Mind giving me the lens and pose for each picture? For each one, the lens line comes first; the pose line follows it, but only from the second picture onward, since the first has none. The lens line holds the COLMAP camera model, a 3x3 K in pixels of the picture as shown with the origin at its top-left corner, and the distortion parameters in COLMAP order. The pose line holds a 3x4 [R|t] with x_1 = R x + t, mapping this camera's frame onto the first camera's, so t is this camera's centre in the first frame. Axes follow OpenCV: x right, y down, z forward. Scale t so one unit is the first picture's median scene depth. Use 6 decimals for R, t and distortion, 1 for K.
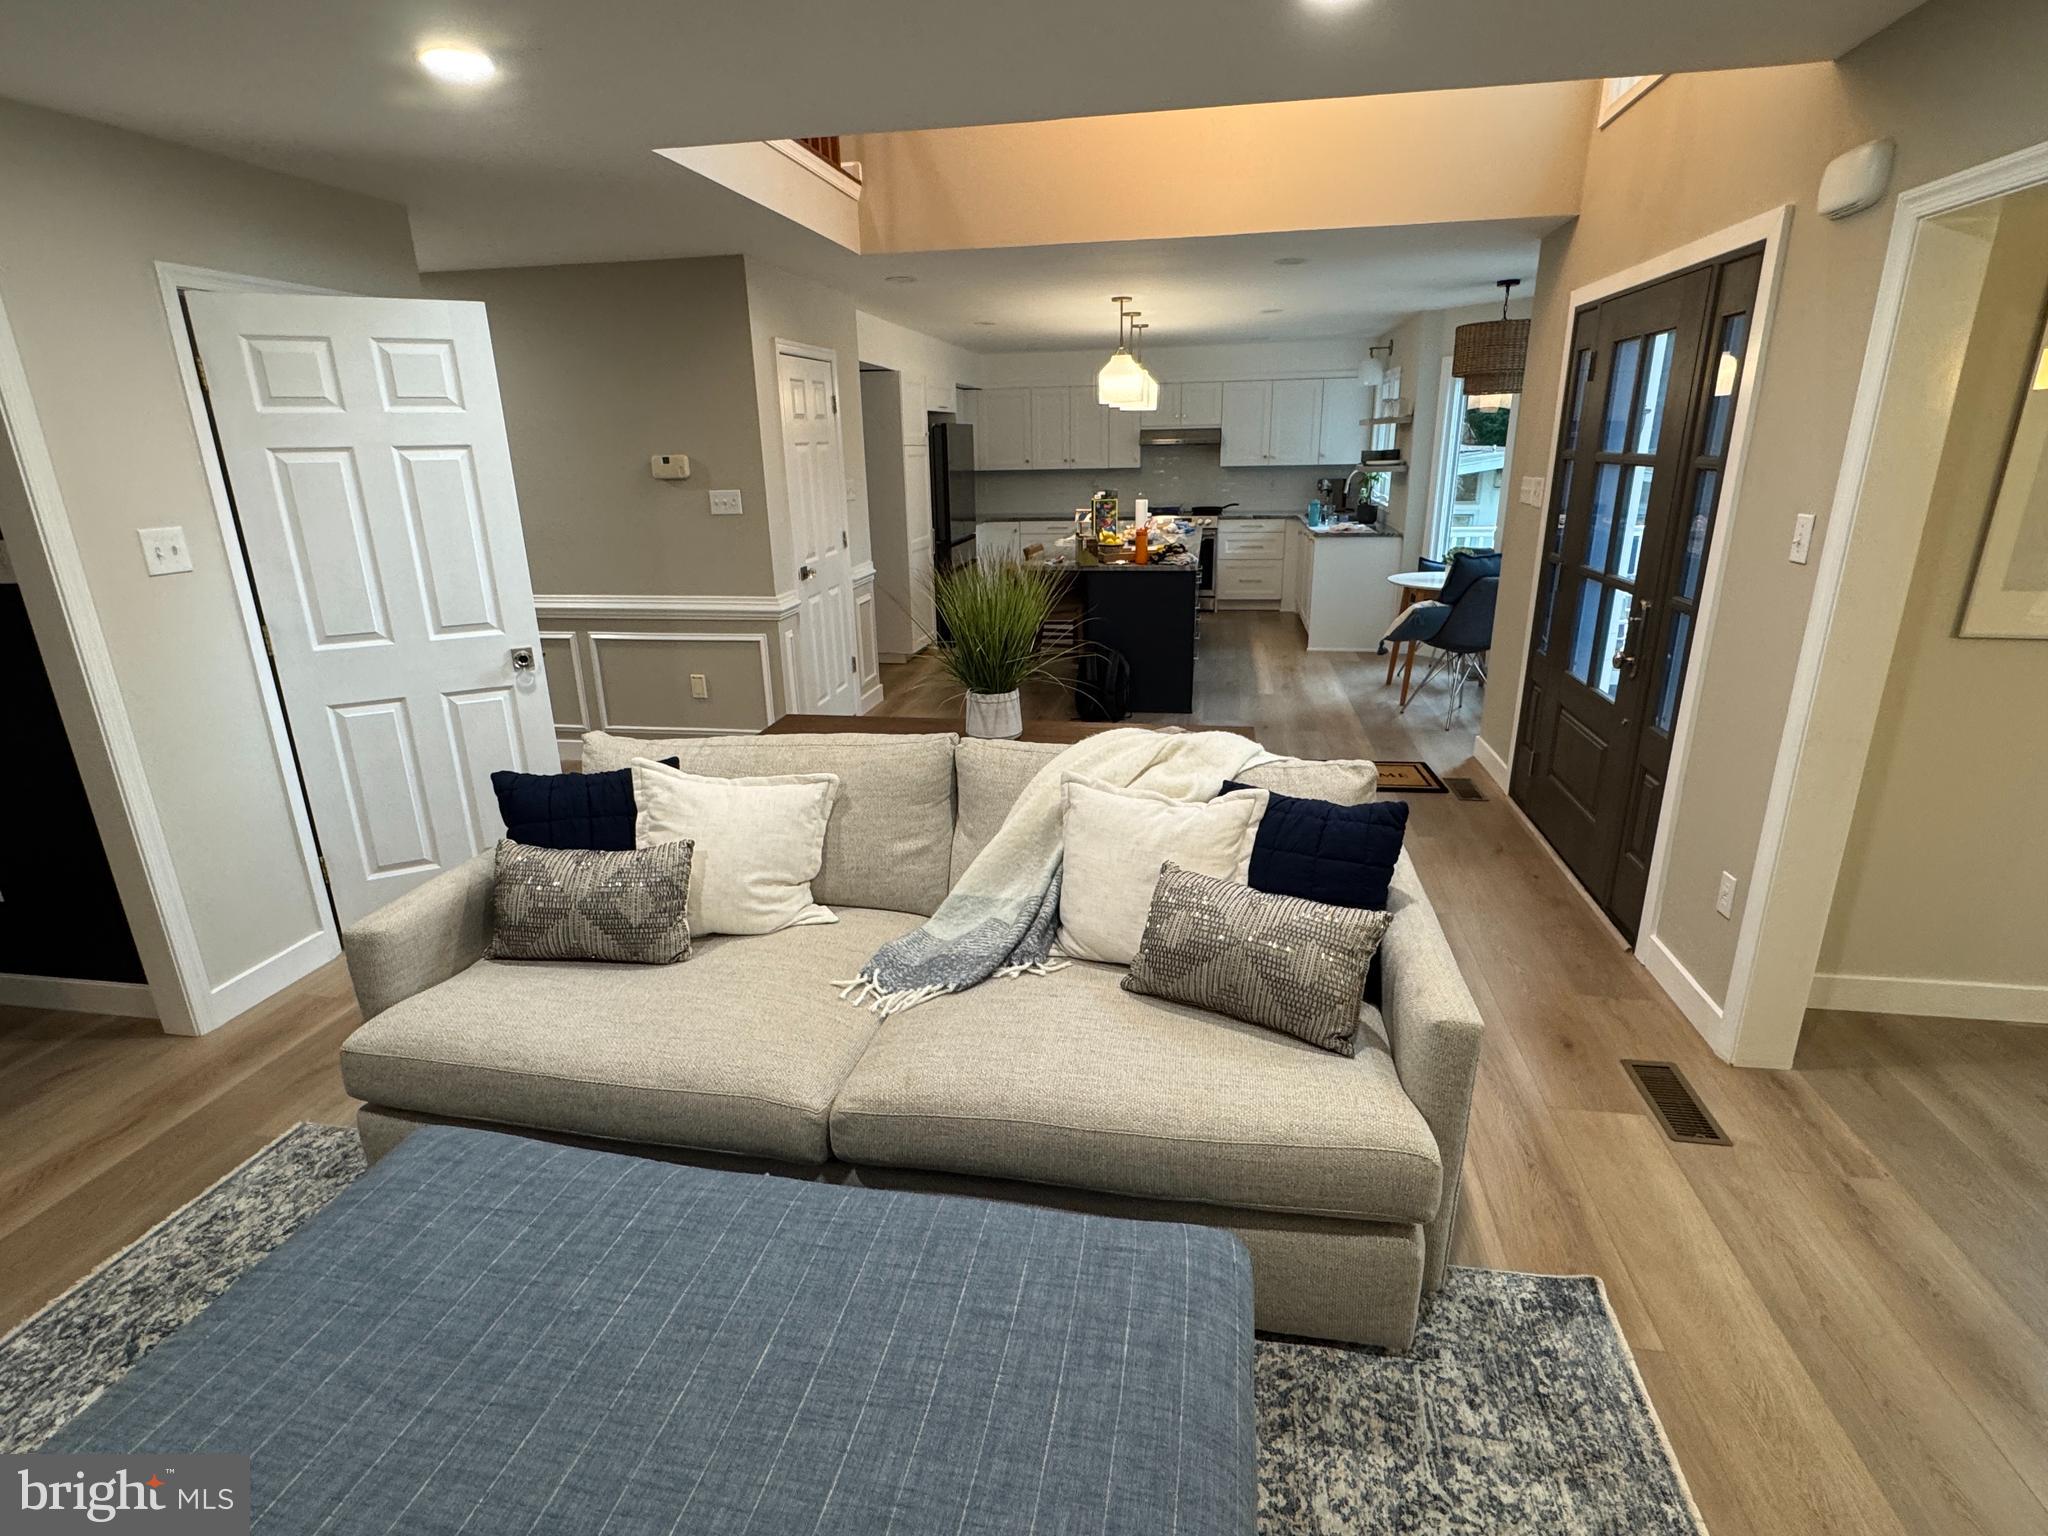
lens RADIAL K [[1020.5, 0, 1026.5], [0, 1020.5, 766.4], [0, 0, 1]] dist [-0.002470, 0.000765]
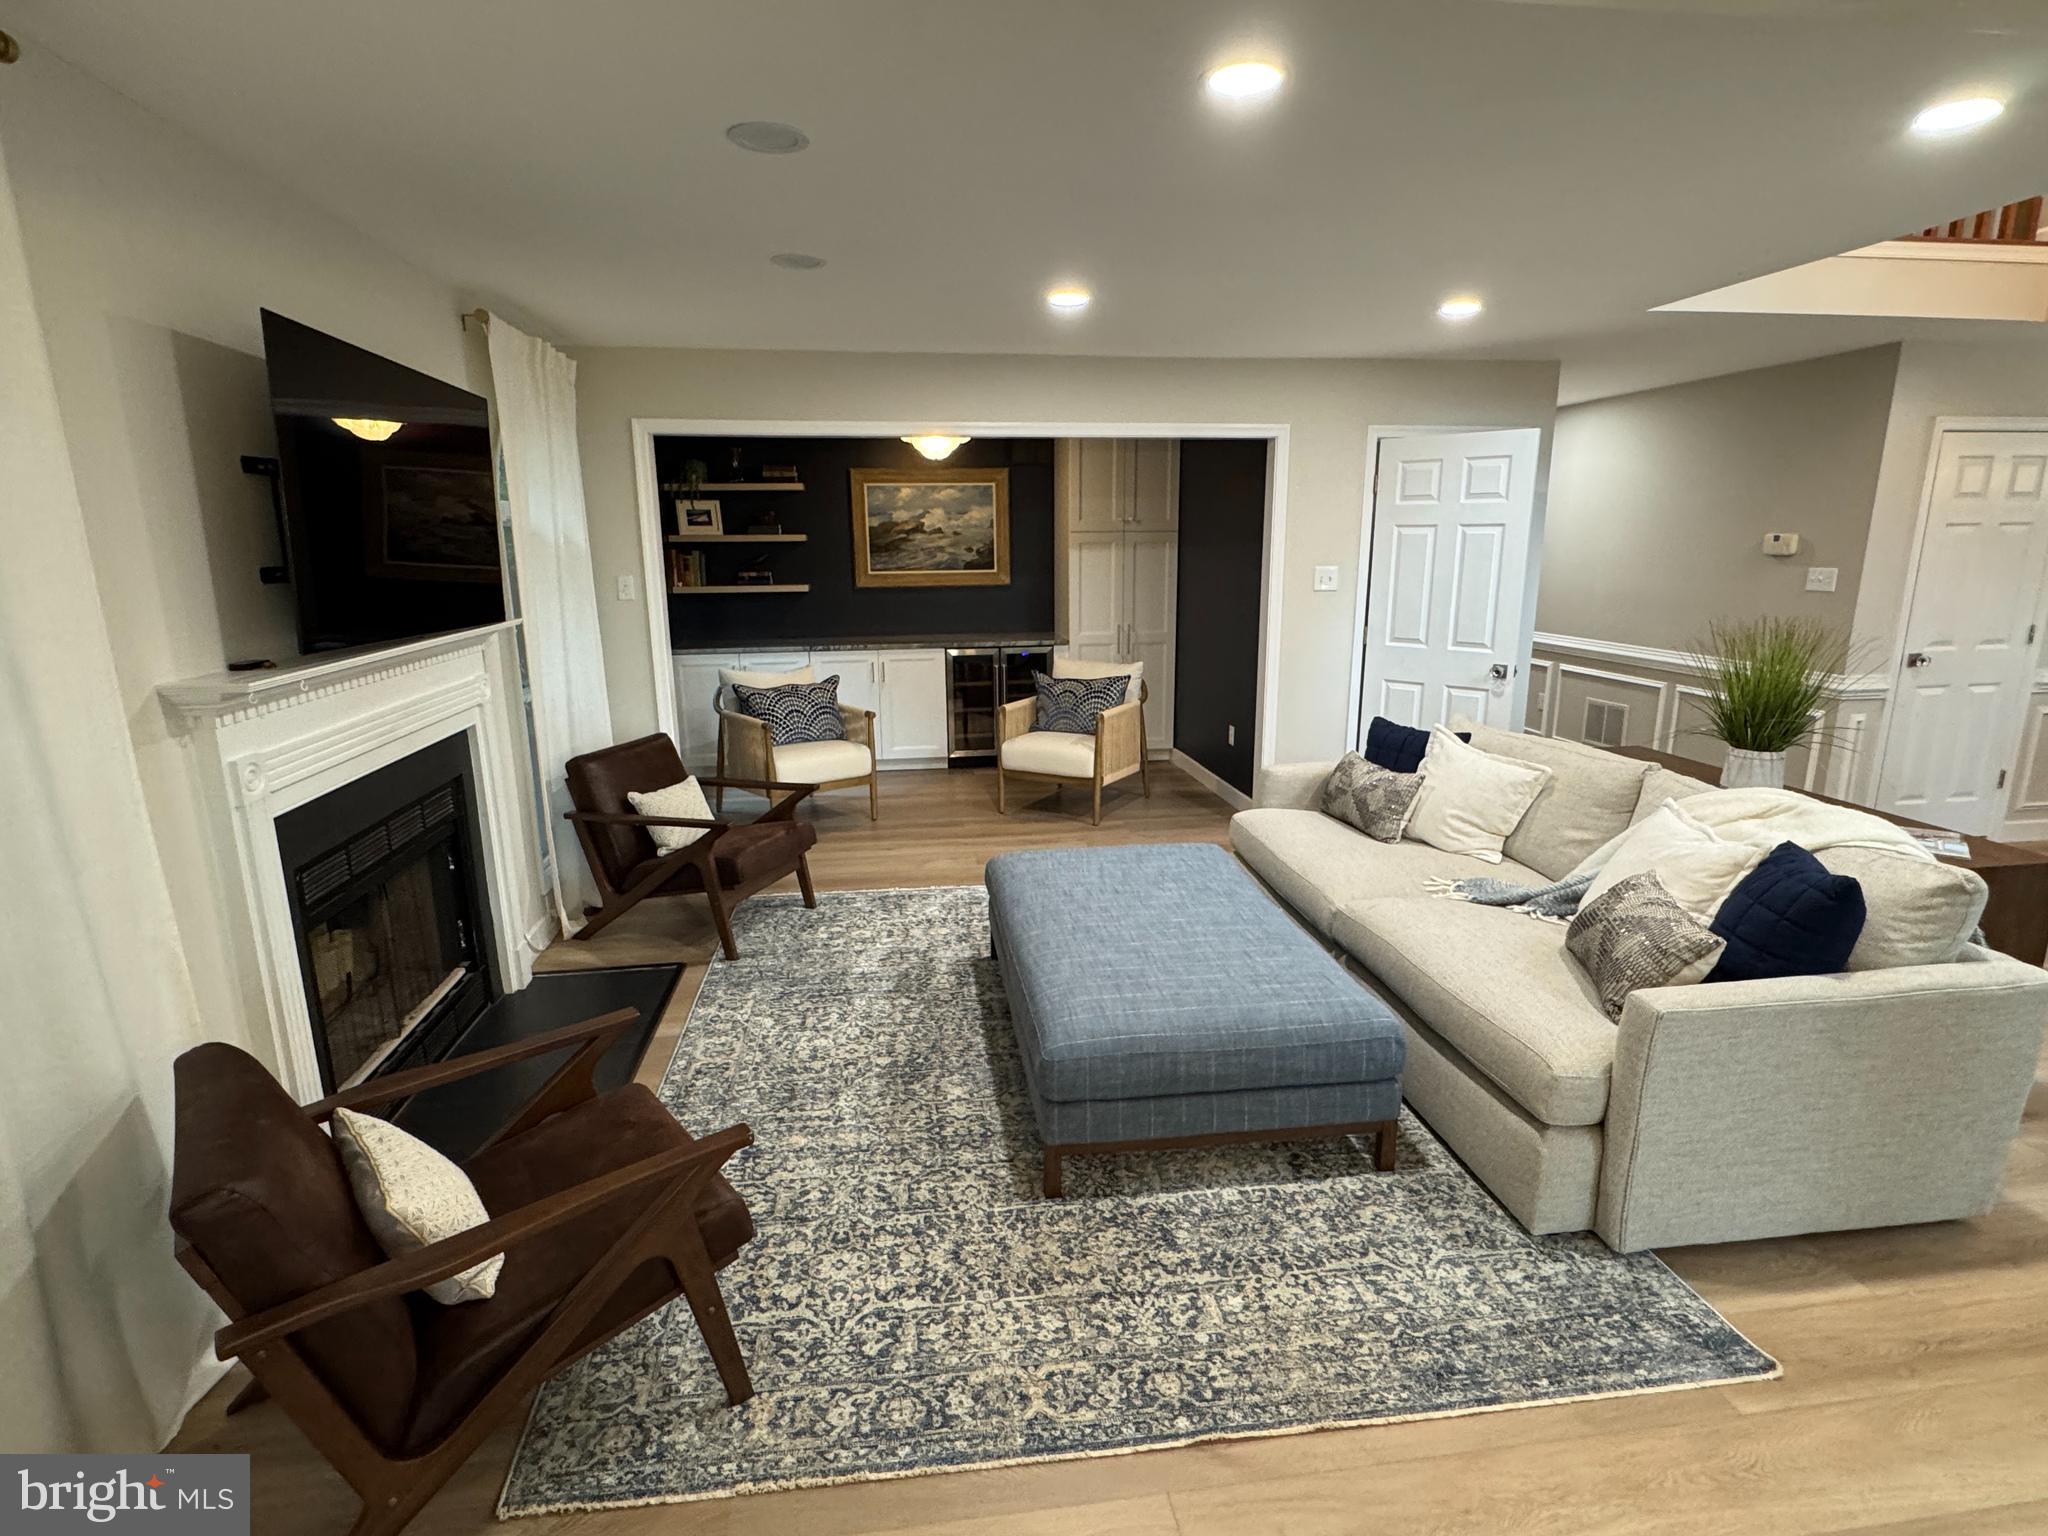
lens RADIAL K [[1020.5, 0, 1022.3], [0, 1020.5, 768.8], [0, 0, 1]] dist [-0.002470, 0.000765]
pose [[0.311889, 0.226147, -0.922812, 0.776829], [-0.288209, 0.948016, 0.134916, 0.026073], [0.905351, 0.223884, 0.360853, -0.096062]]
